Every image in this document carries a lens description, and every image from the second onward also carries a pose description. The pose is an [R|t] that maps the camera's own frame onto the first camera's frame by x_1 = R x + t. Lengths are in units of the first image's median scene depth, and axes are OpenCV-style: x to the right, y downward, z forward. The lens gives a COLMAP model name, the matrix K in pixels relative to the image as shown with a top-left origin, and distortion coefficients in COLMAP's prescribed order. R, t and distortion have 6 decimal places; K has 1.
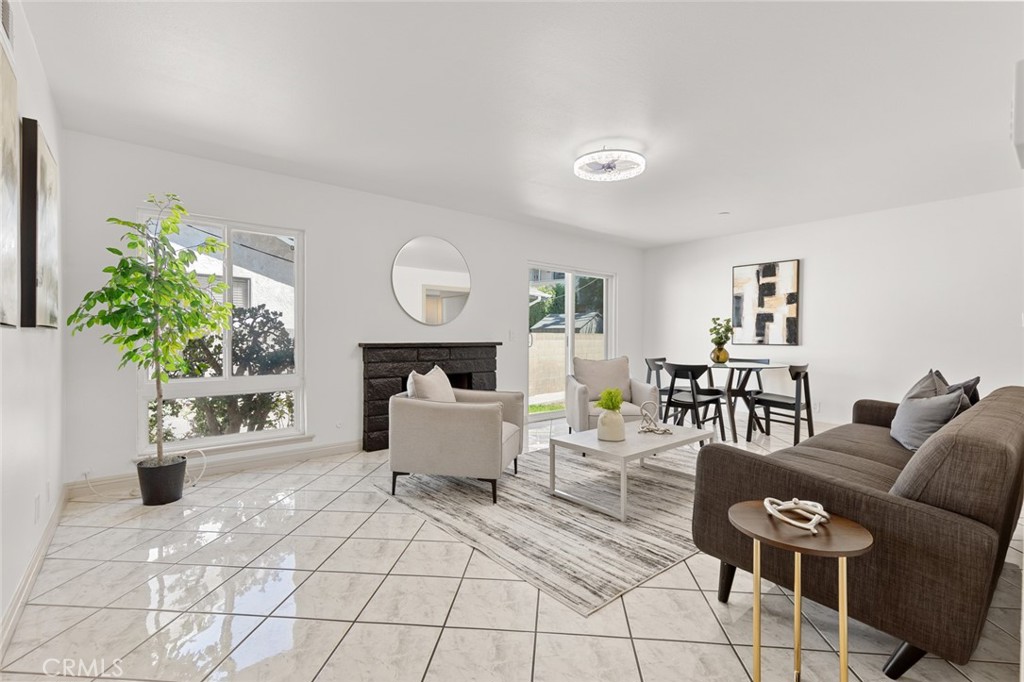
lens RADIAL K [[461.2, 0, 514.7], [0, 461.2, 339.4], [0, 0, 1]] dist [-0.003077, -0.000015]
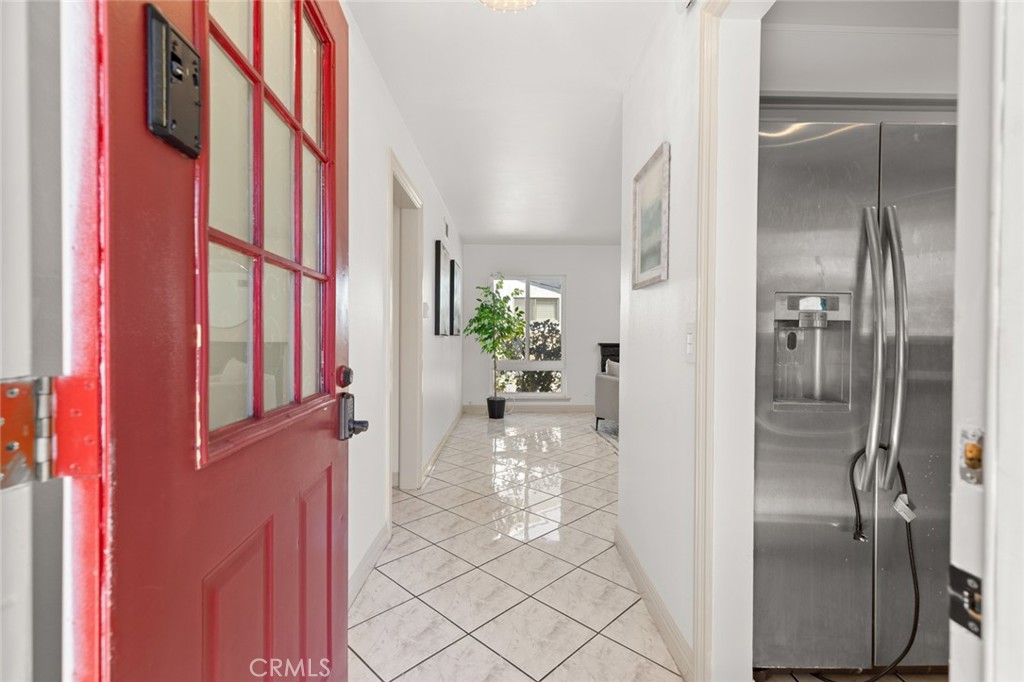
lens RADIAL K [[461.2, 0, 510.6], [0, 461.2, 340.9], [0, 0, 1]] dist [-0.003077, -0.000015]
pose [[0.772327, 0.009692, -0.635151, 0.589209], [-0.008352, 0.999952, 0.005102, -0.006981], [0.635170, 0.001364, 0.772371, -0.552438]]
